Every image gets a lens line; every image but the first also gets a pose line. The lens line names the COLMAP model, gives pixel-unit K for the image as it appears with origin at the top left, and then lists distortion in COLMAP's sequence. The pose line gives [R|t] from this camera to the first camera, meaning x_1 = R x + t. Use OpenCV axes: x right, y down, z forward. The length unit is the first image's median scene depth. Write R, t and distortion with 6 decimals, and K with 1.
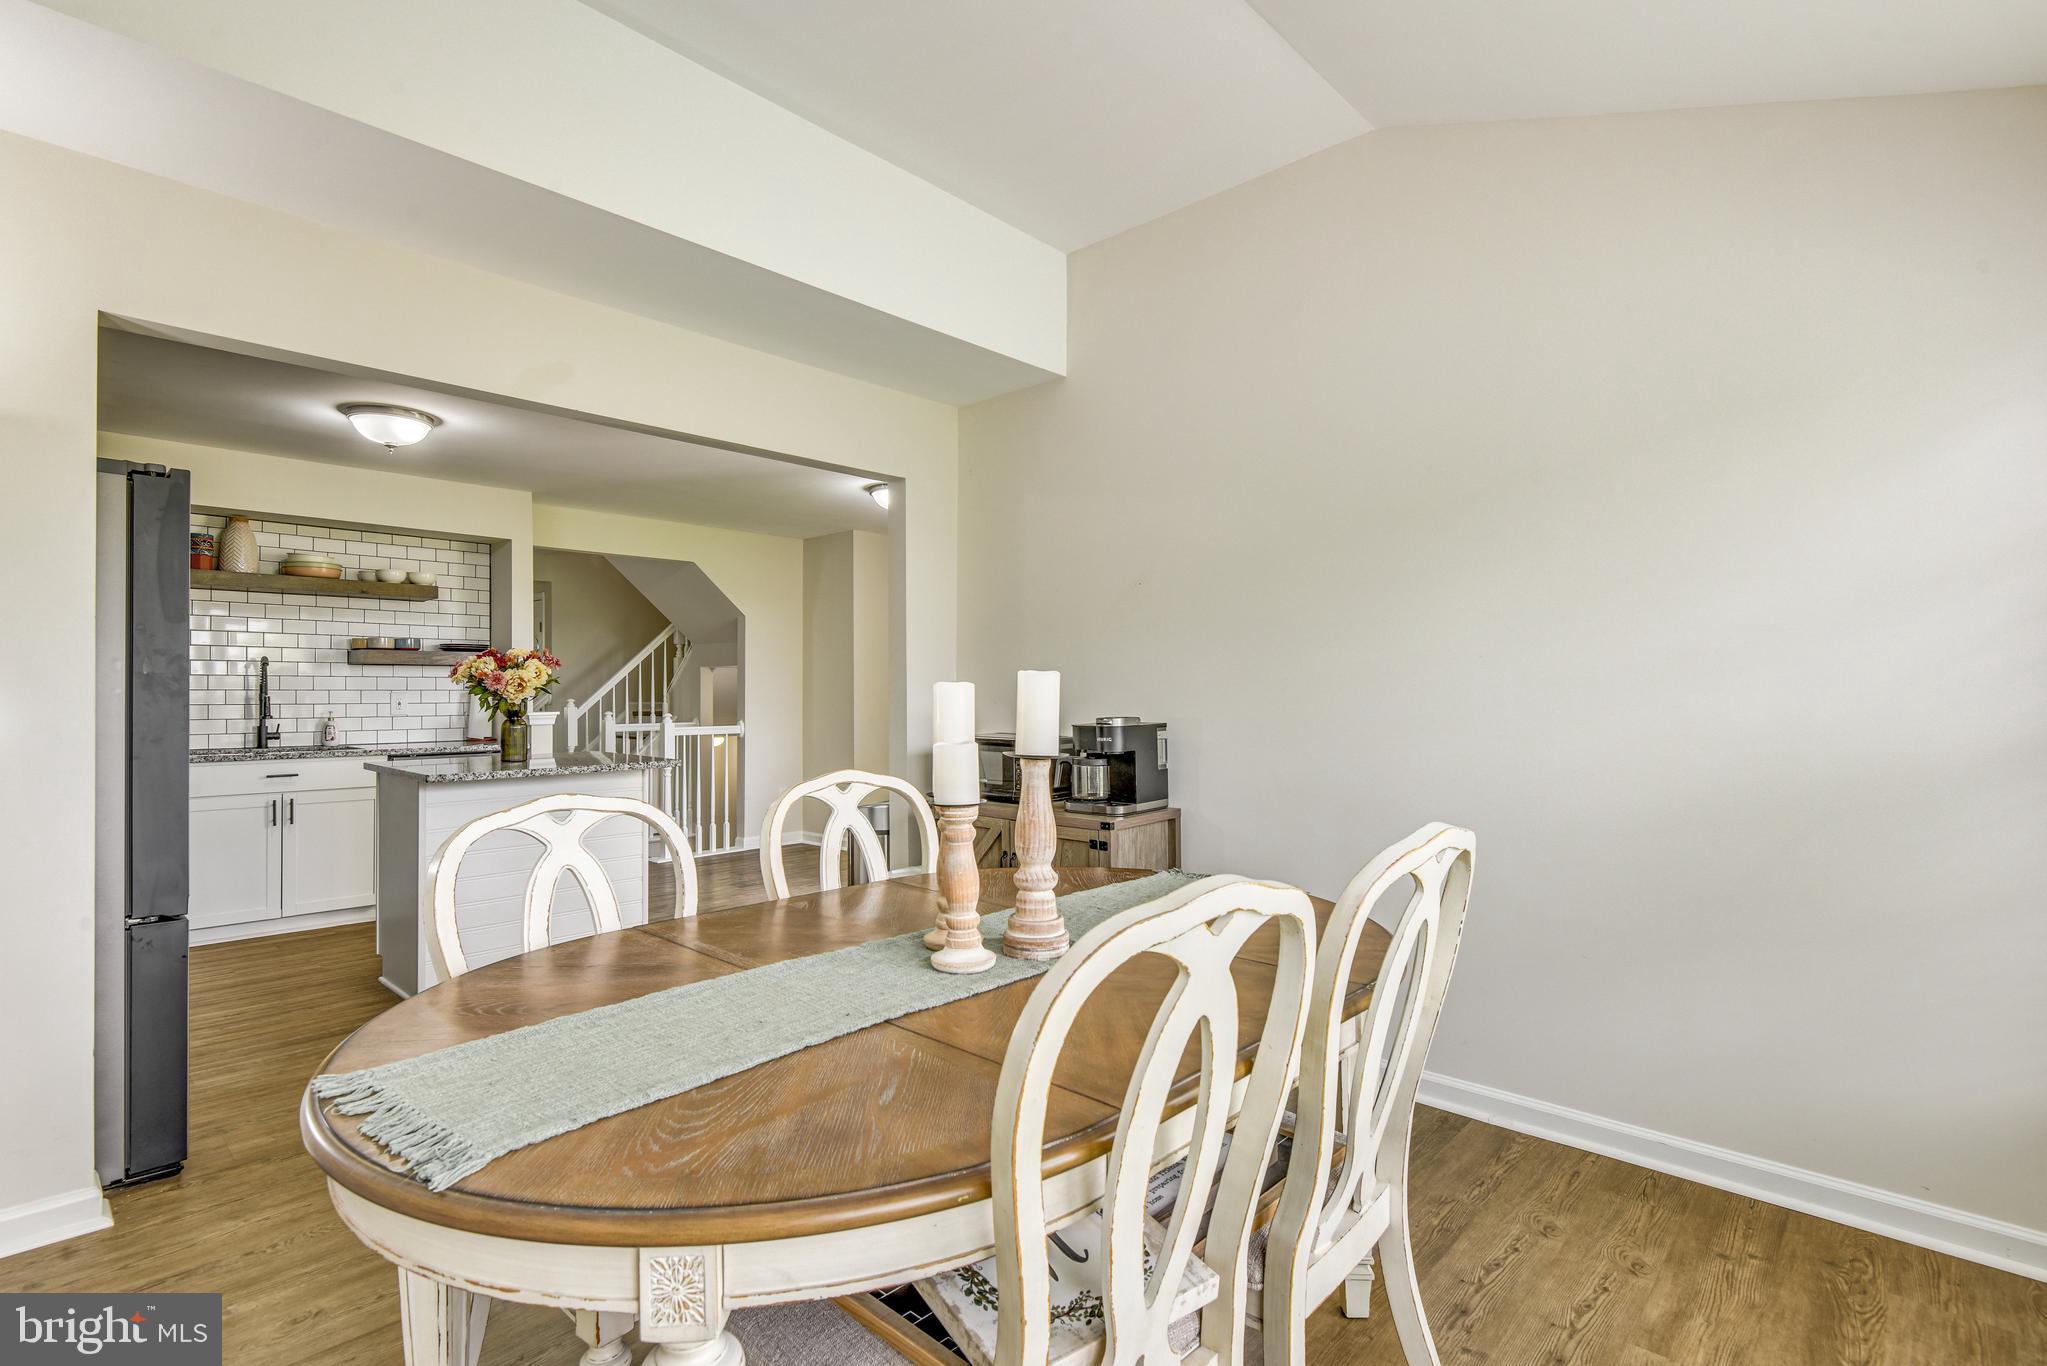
lens RADIAL K [[989.0, 0, 1016.9], [0, 989.0, 691.4], [0, 0, 1]] dist [0.001619, -0.000700]
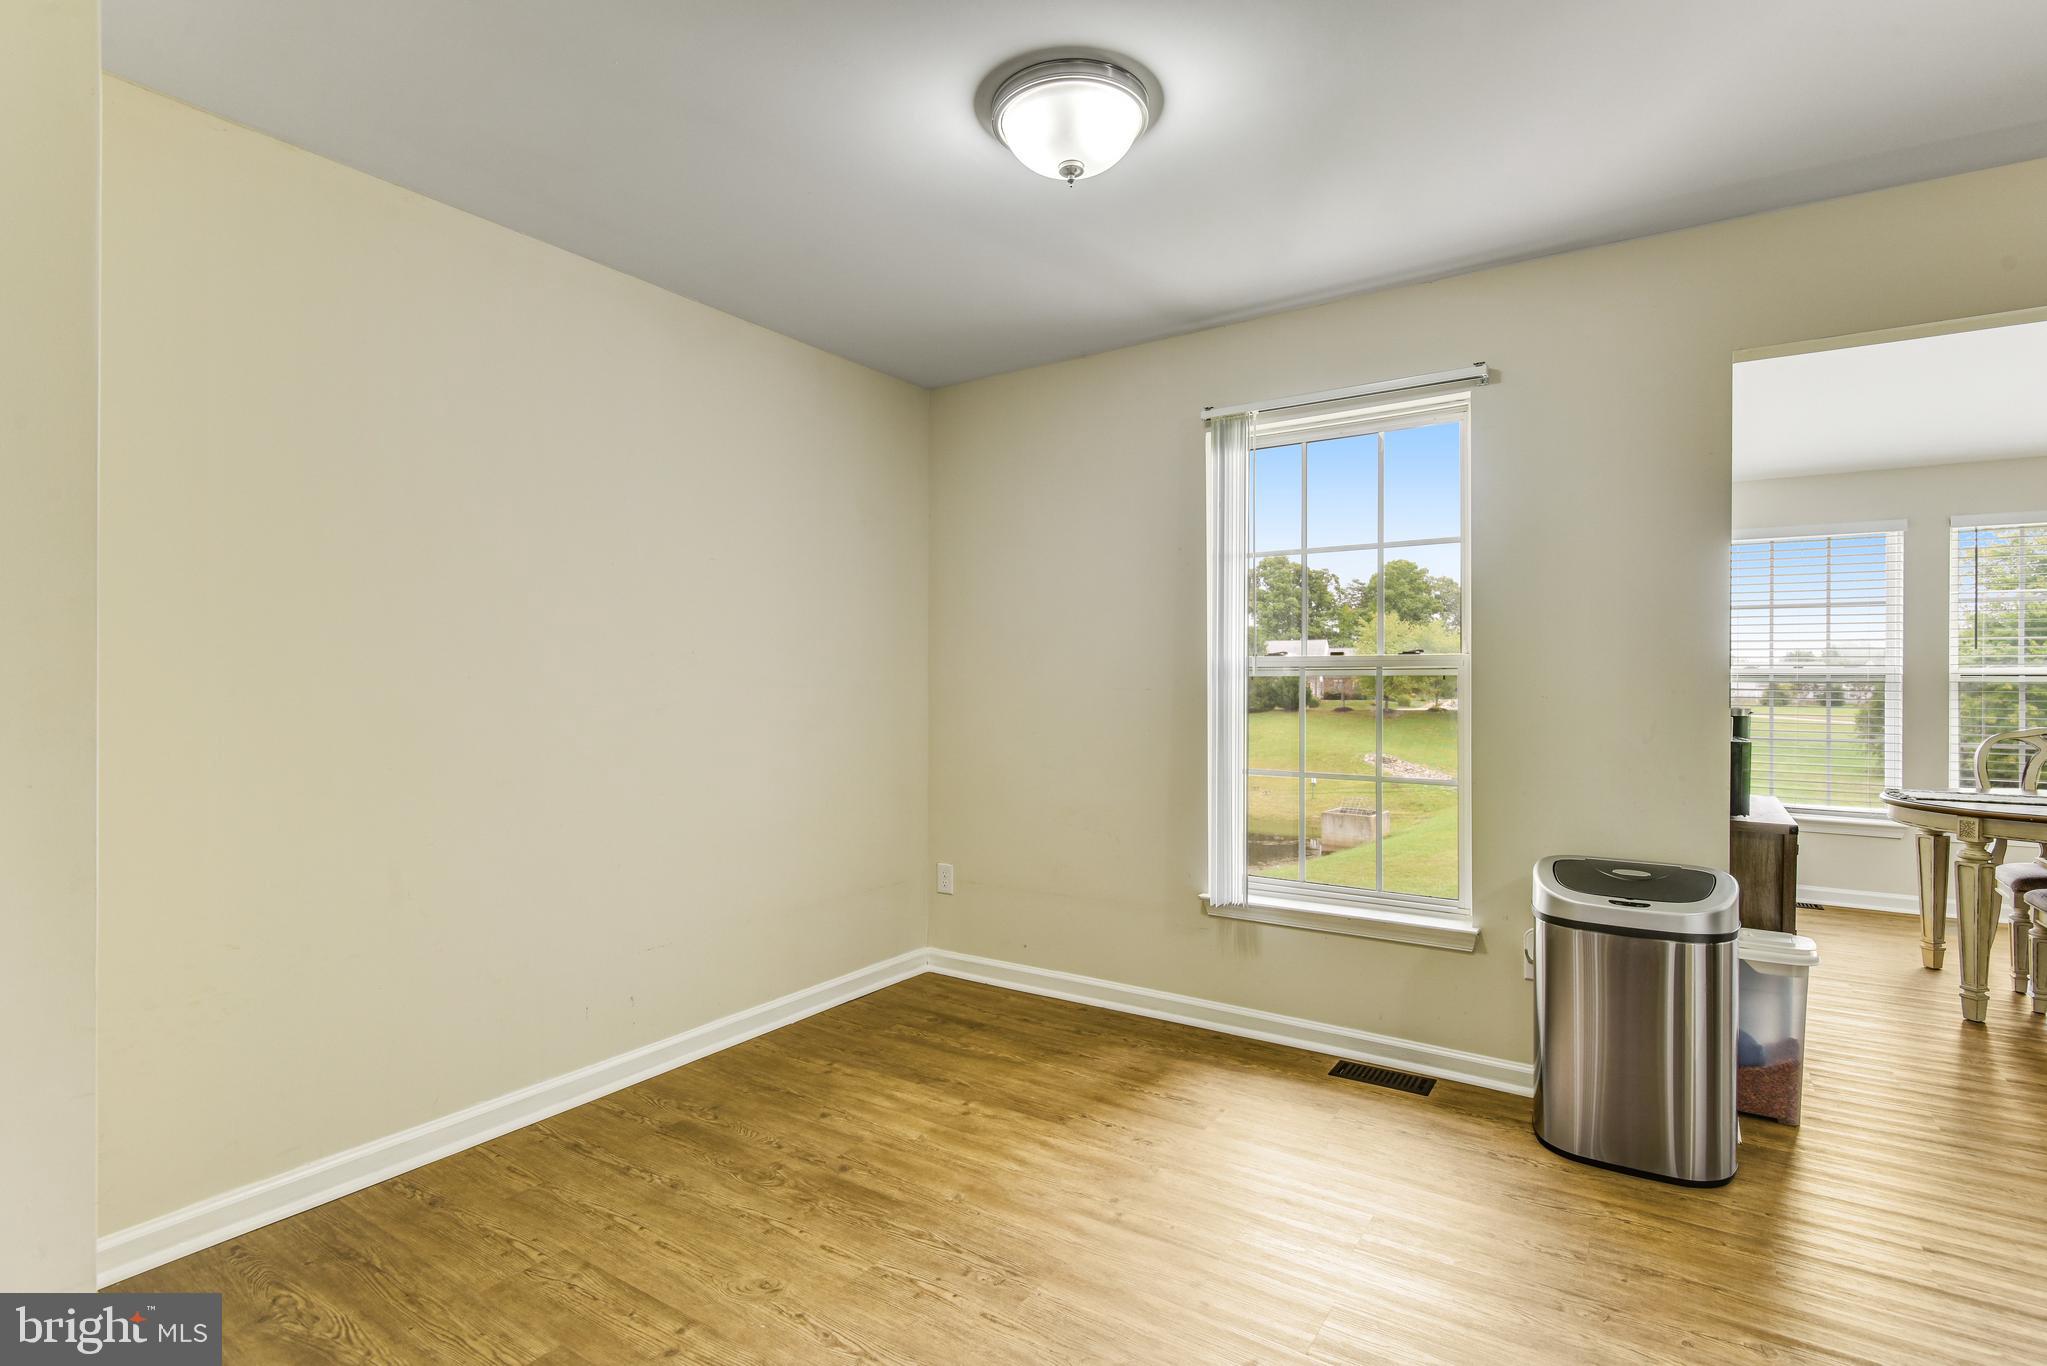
lens RADIAL K [[989.0, 0, 1016.9], [0, 989.0, 691.4], [0, 0, 1]] dist [0.001619, -0.000700]
pose [[-0.169230, 0.003371, 0.985571, -0.348990], [0.002960, 0.999991, -0.002912, 0.002850], [-0.985572, 0.002424, -0.169239, 0.809447]]
